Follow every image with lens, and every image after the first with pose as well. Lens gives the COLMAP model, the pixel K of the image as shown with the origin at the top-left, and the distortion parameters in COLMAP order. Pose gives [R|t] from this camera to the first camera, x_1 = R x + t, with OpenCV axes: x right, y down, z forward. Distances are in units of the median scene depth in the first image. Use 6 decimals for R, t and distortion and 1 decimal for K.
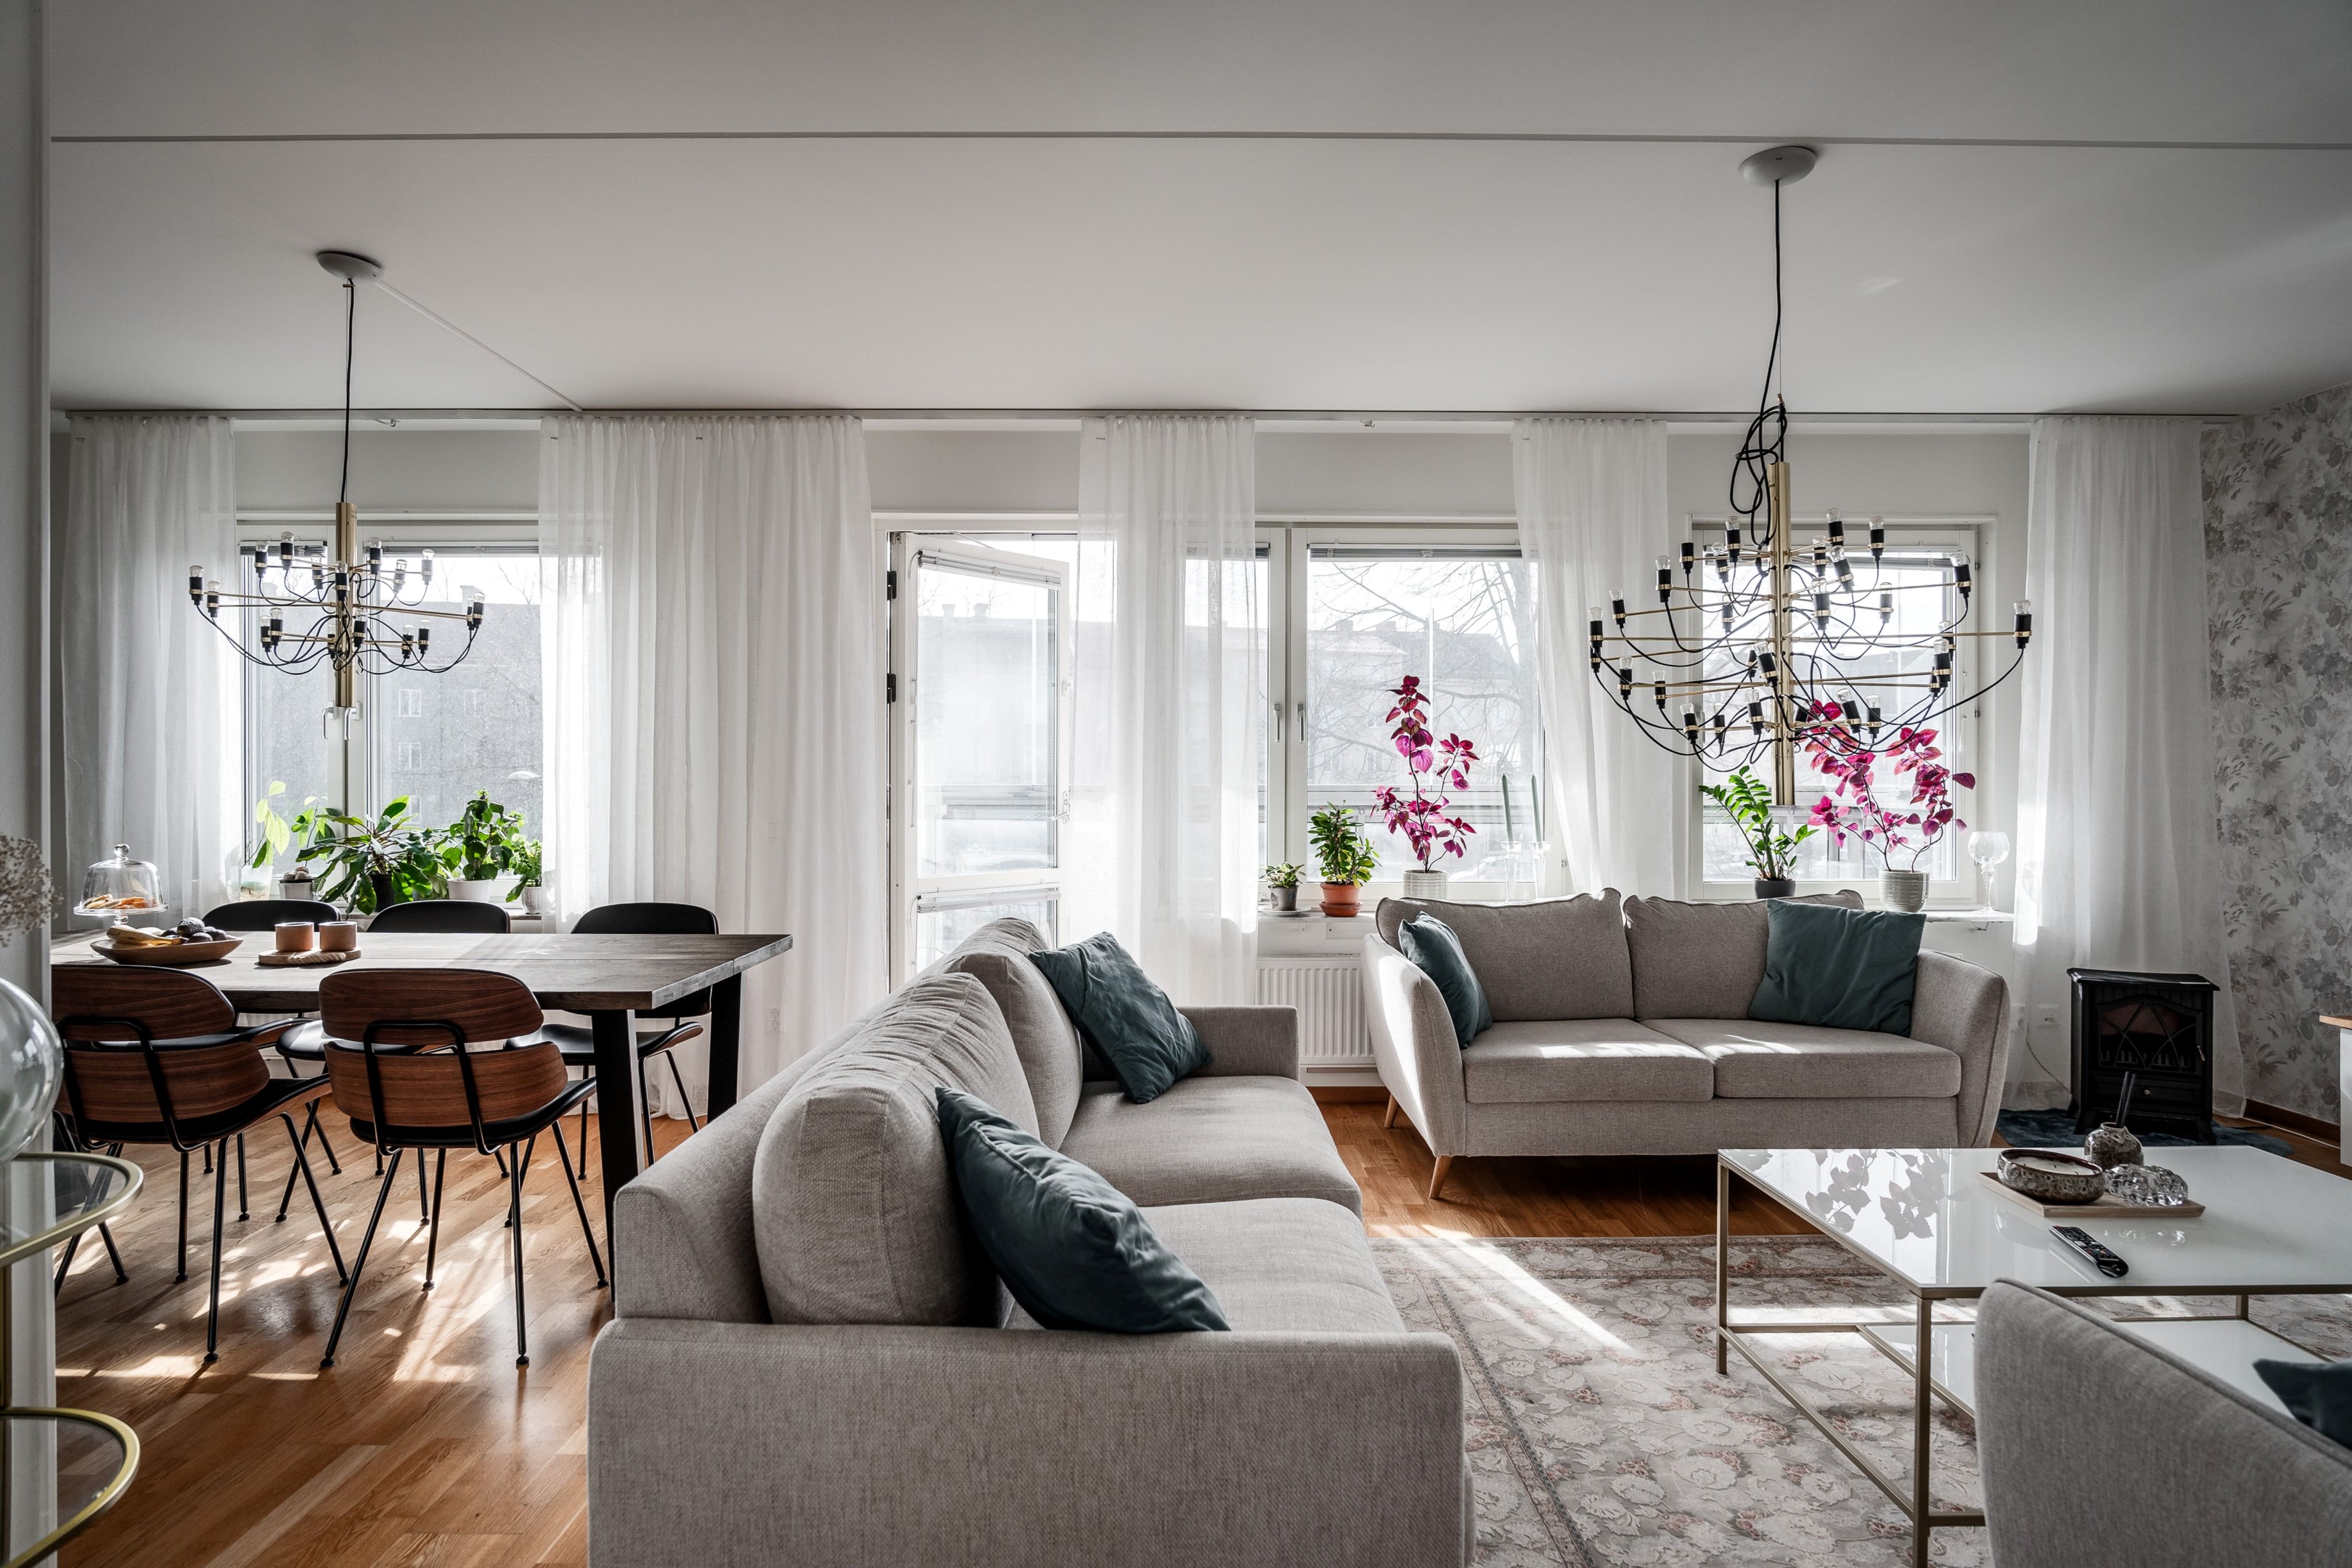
lens RADIAL K [[1340.6, 0, 1176.8], [0, 1340.6, 801.8], [0, 0, 1]] dist [-0.022866, 0.001943]
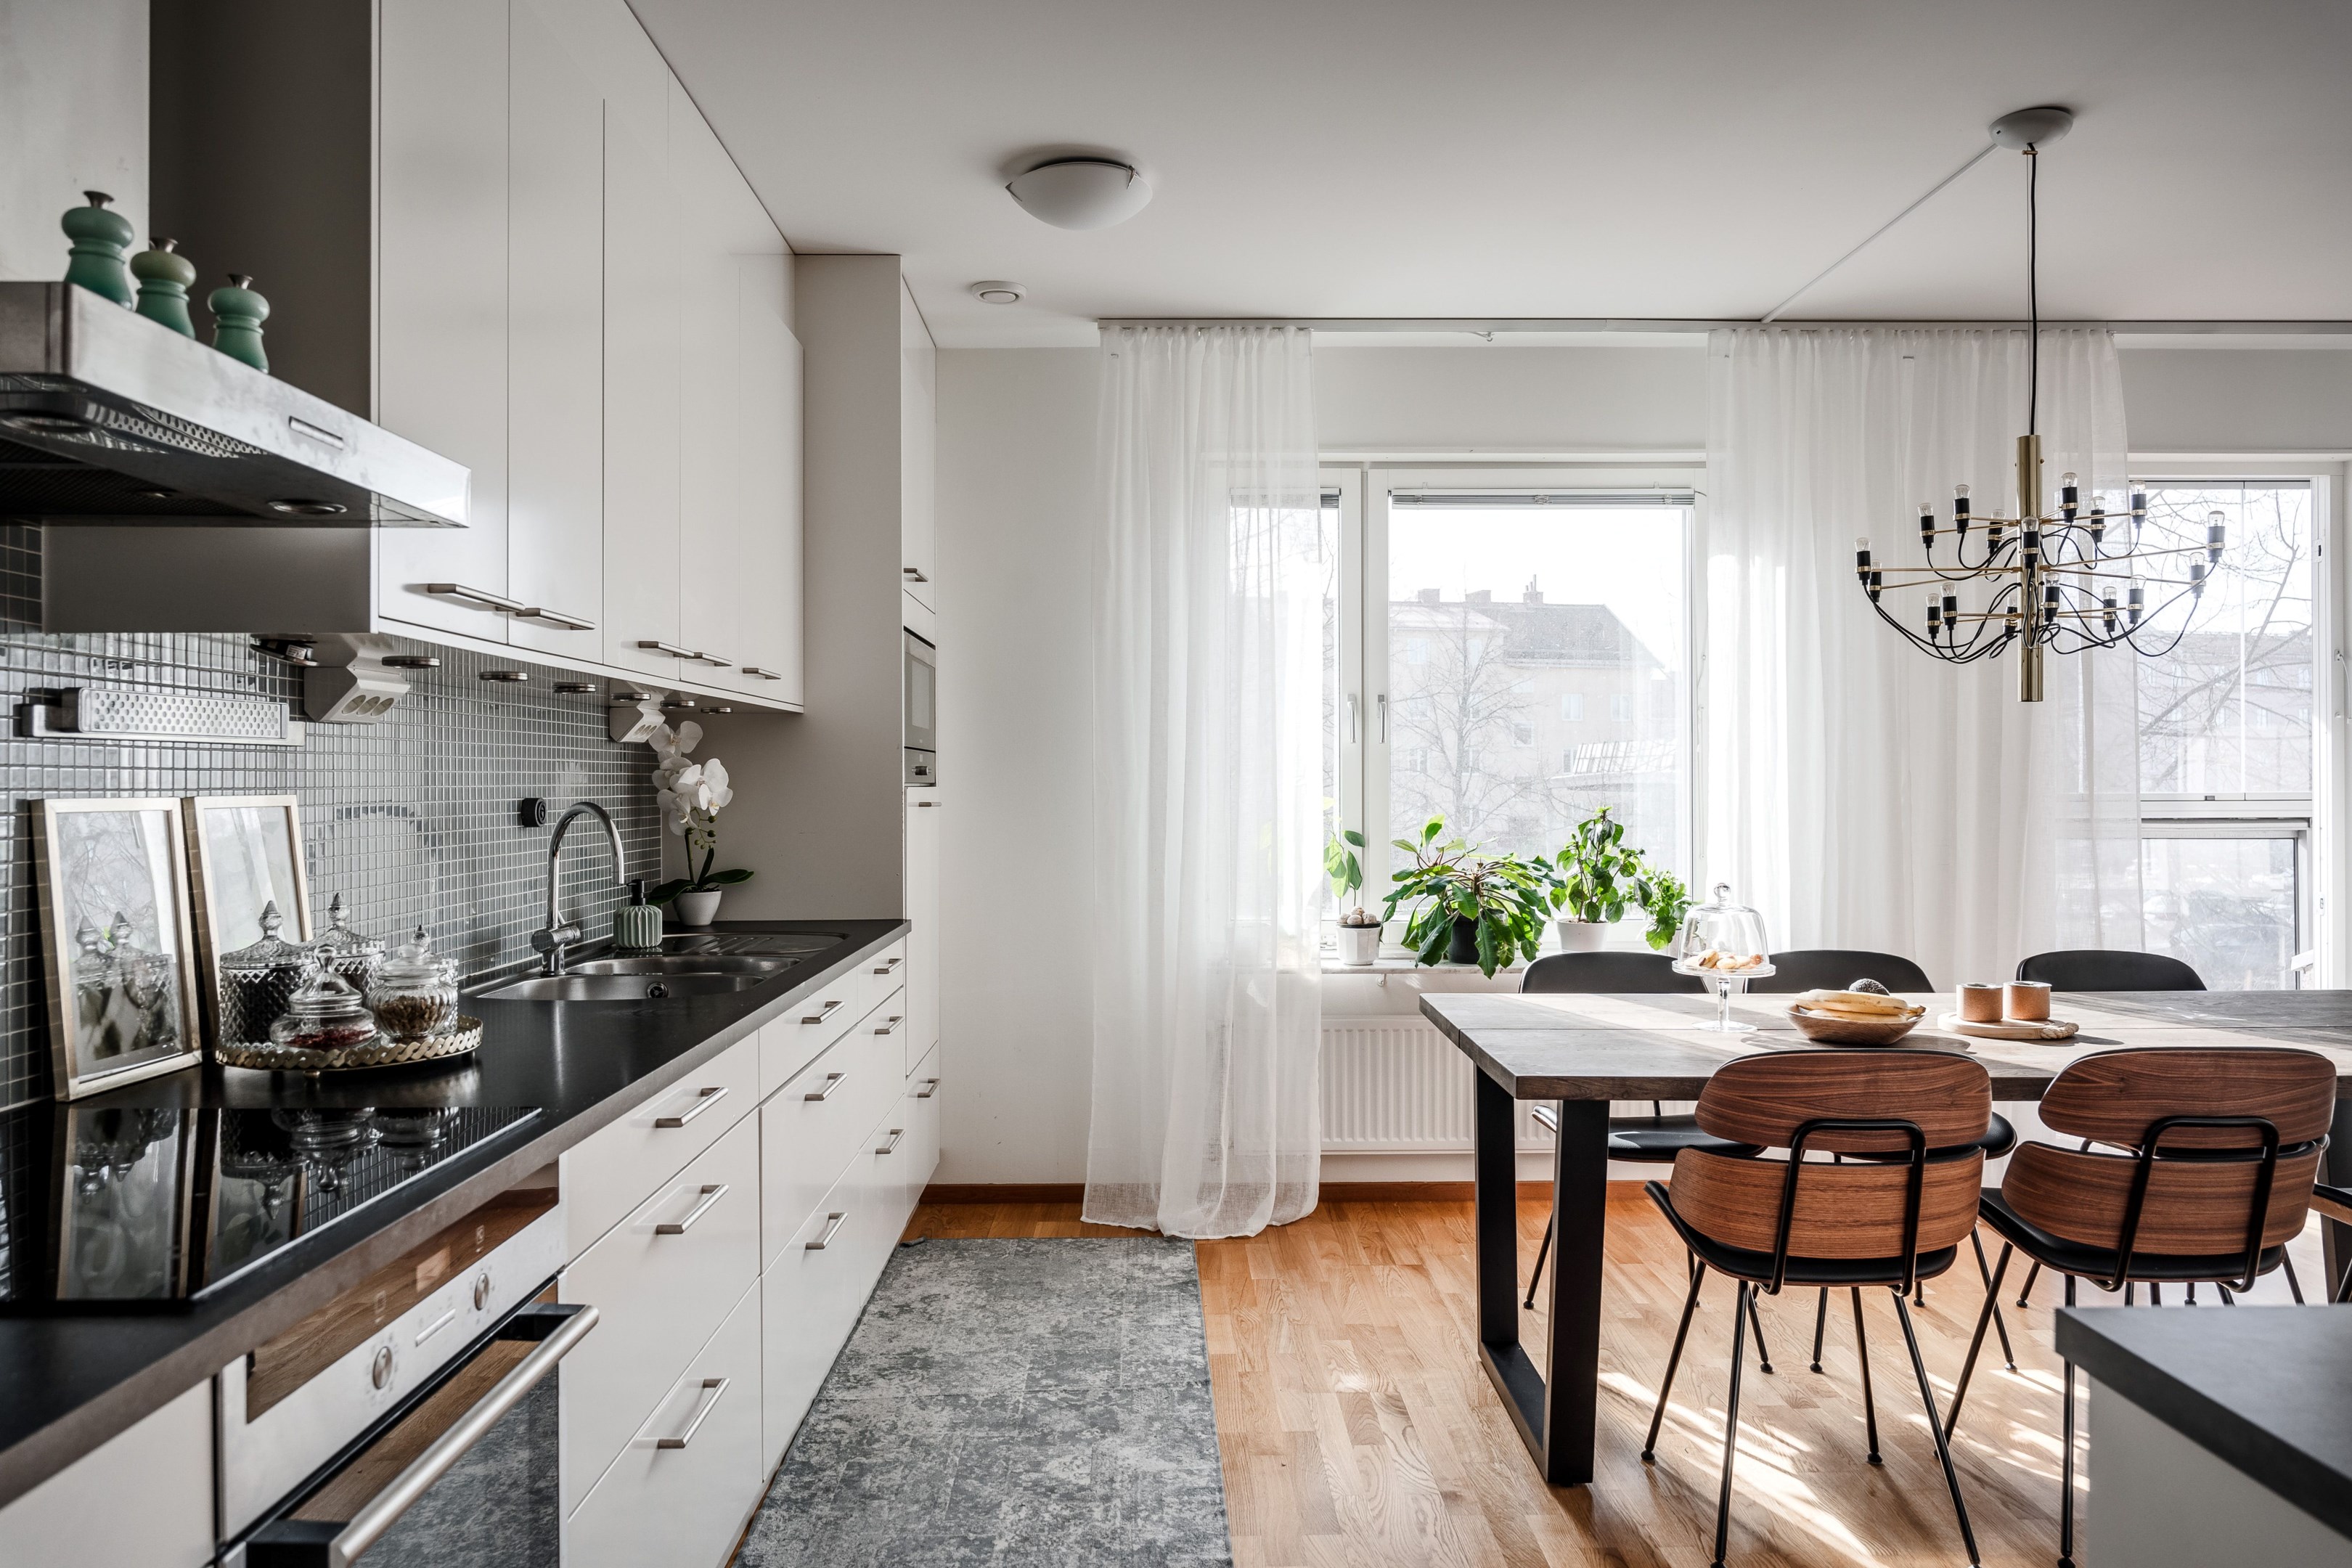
lens RADIAL K [[1699.1, 0, 1173.0], [0, 1699.1, 763.8], [0, 0, 1]] dist [0.010418, -0.000408]
pose [[0.999986, -0.000109, -0.005318, -0.481879], [-0.000049, 0.999560, -0.029651, -0.003142], [0.005319, 0.029651, 0.999546, 0.004993]]
